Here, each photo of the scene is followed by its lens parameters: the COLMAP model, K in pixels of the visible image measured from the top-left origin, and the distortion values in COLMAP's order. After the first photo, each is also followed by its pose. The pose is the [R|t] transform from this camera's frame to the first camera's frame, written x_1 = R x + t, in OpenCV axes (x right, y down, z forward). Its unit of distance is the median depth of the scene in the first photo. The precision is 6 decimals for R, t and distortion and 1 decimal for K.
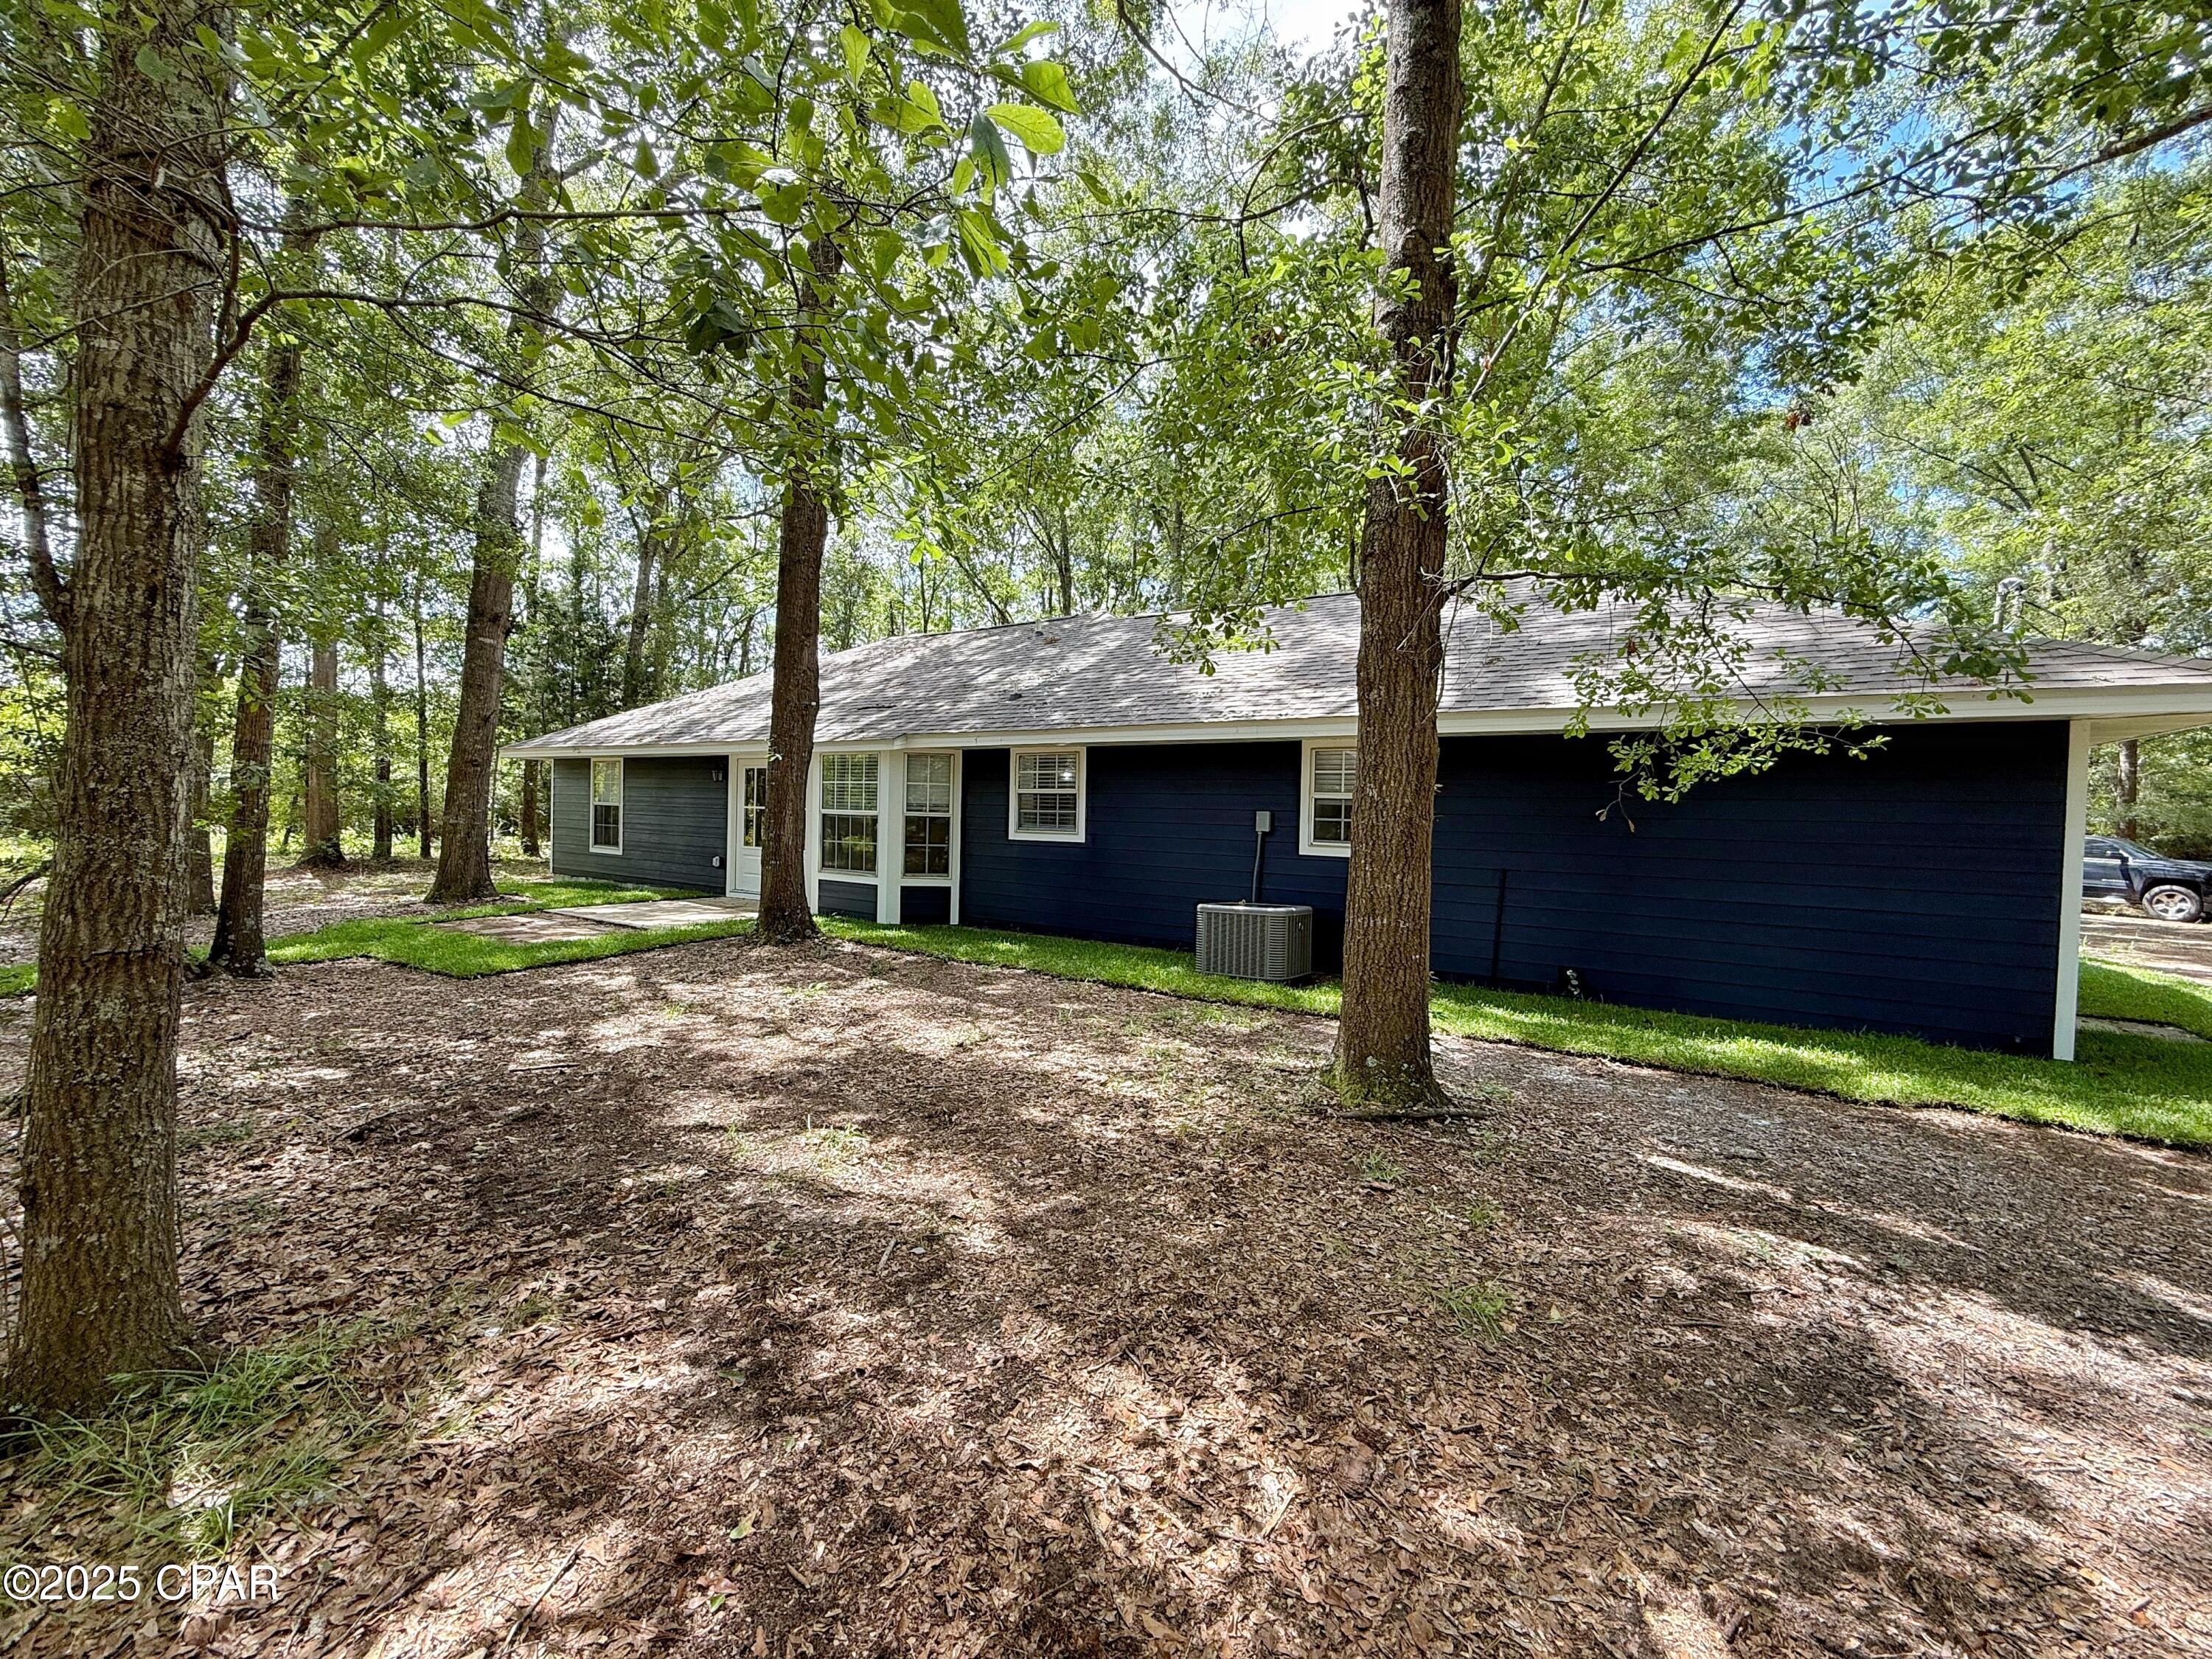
lens RADIAL K [[895.6, 0, 1110.6], [0, 895.6, 807.6], [0, 0, 1]] dist [0.000215, 0.000077]
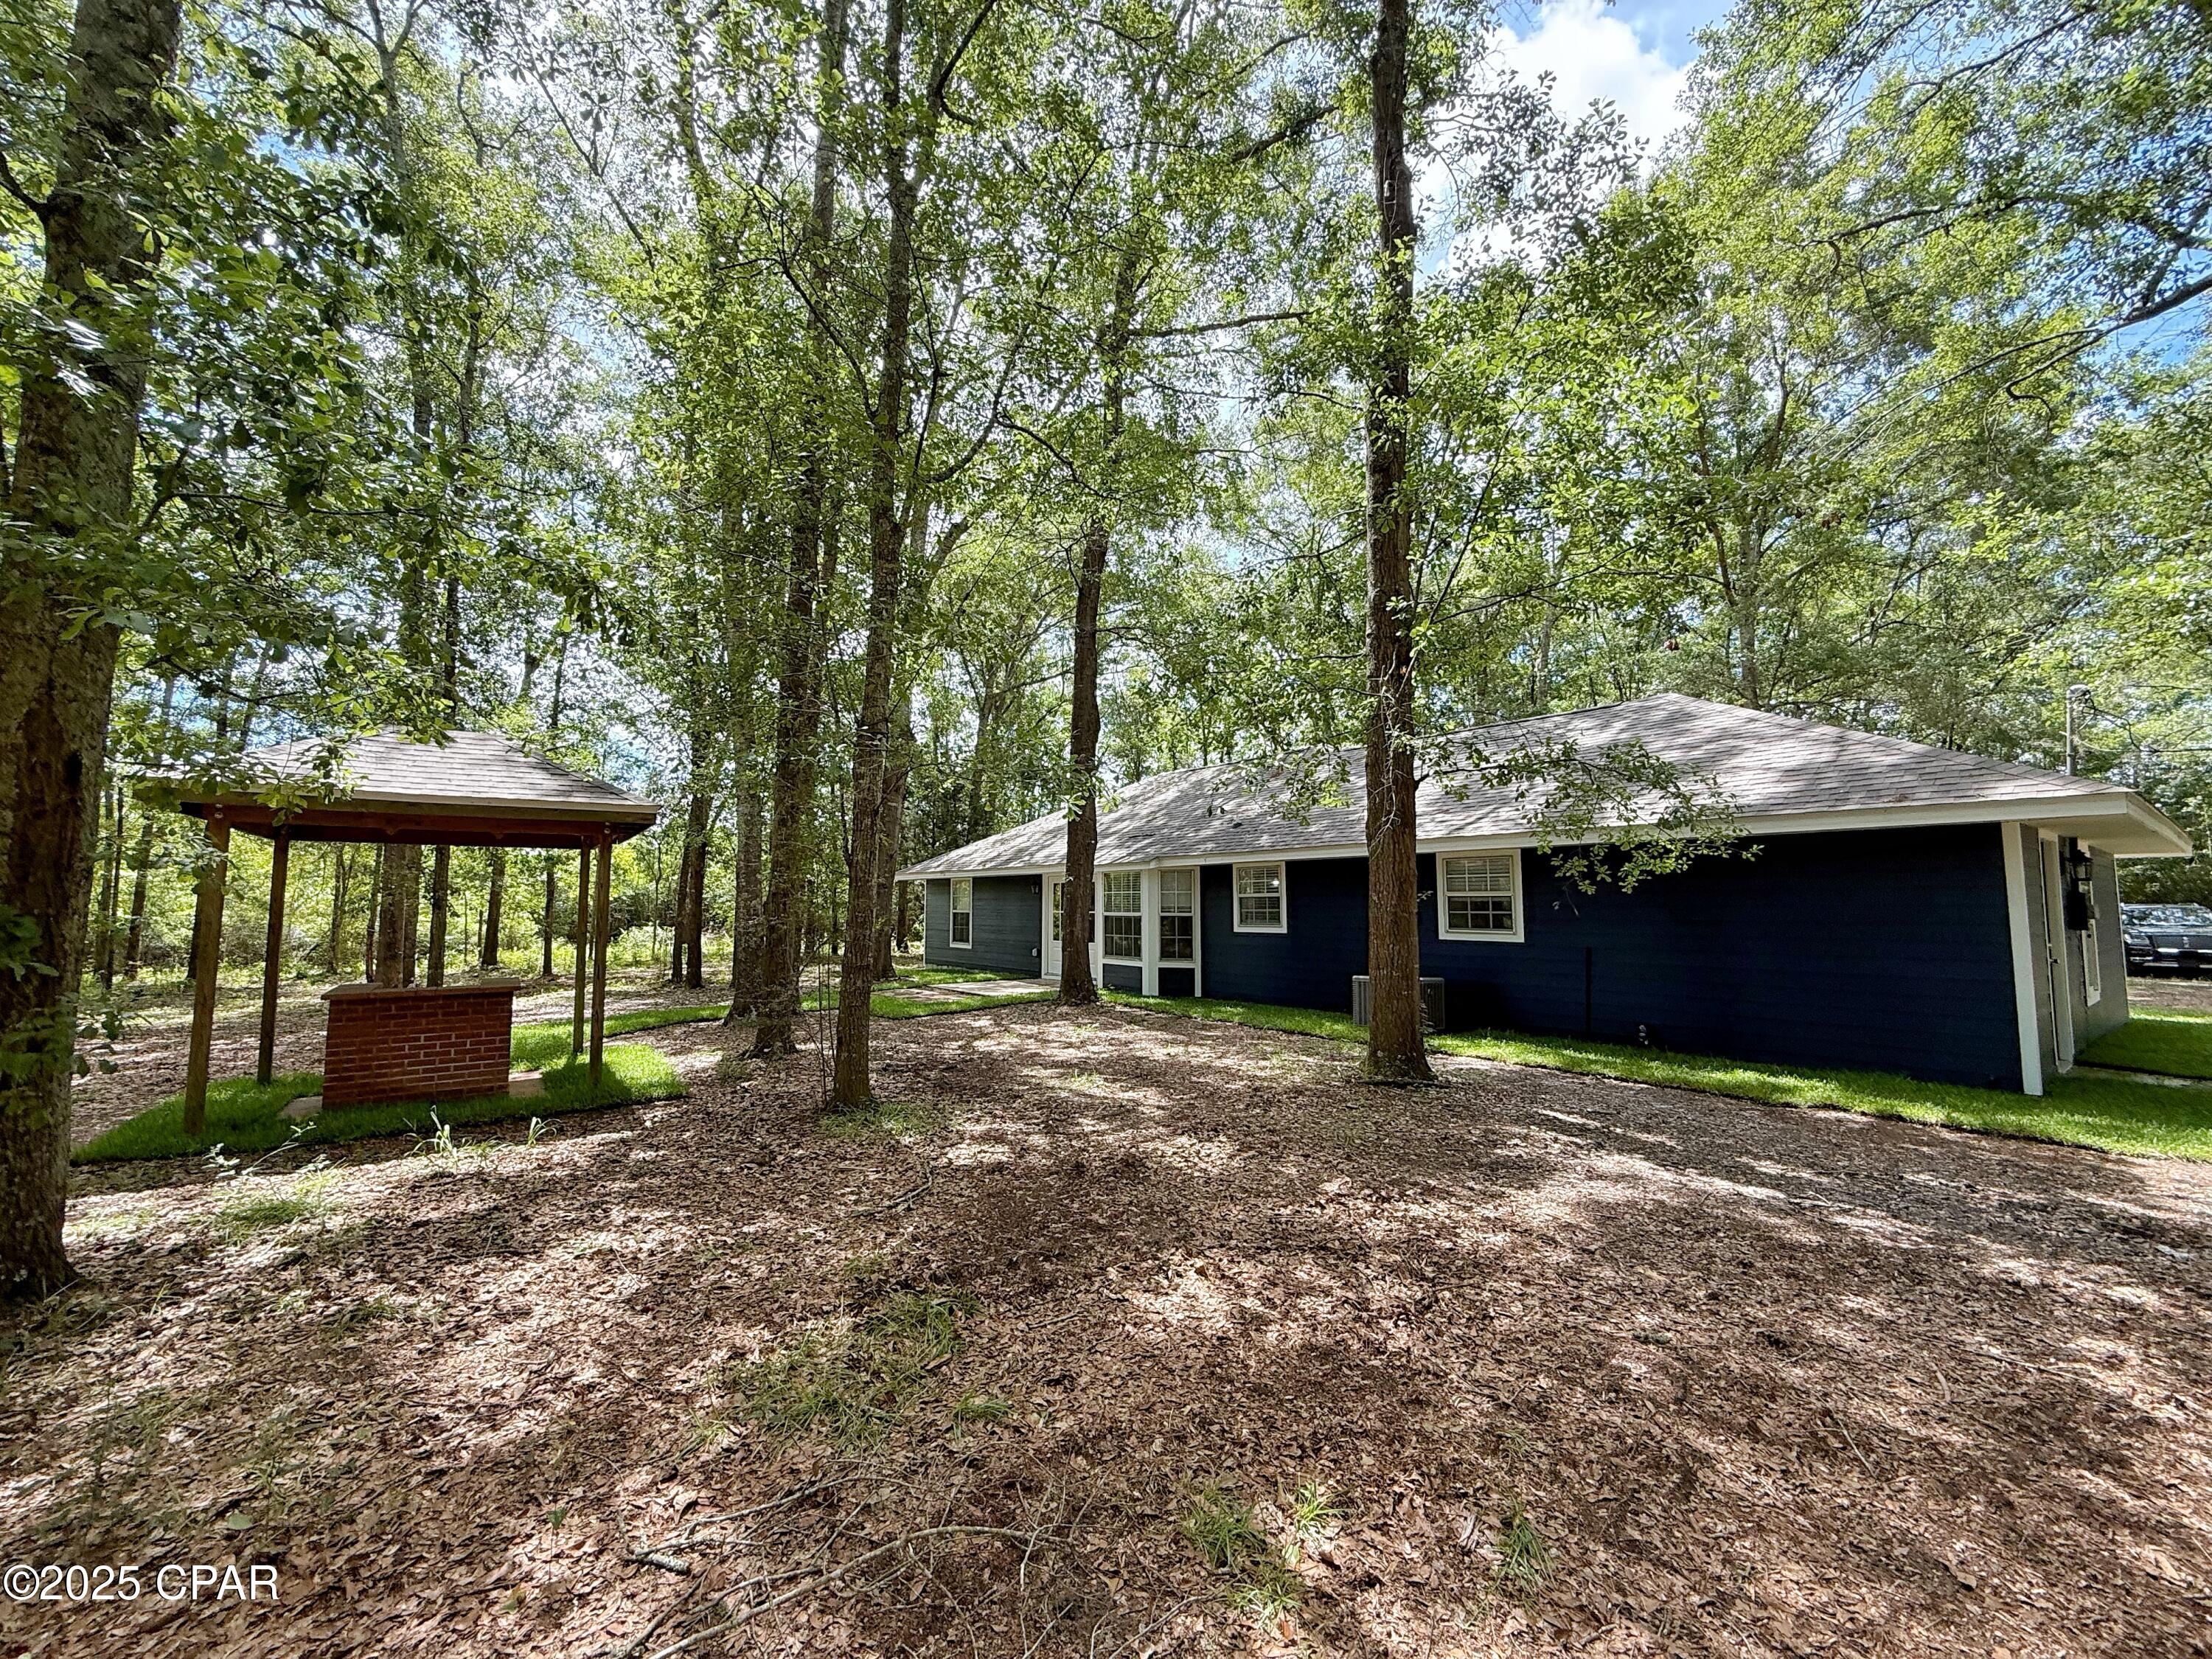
lens RADIAL K [[879.7, 0, 1099.1], [0, 879.7, 828.8], [0, 0, 1]] dist [-0.000404, 0.000041]
pose [[0.941835, -0.055354, -0.331487, 0.141499], [0.026837, 0.995580, -0.089999, -0.005513], [0.335003, 0.075868, 0.939157, -0.320224]]
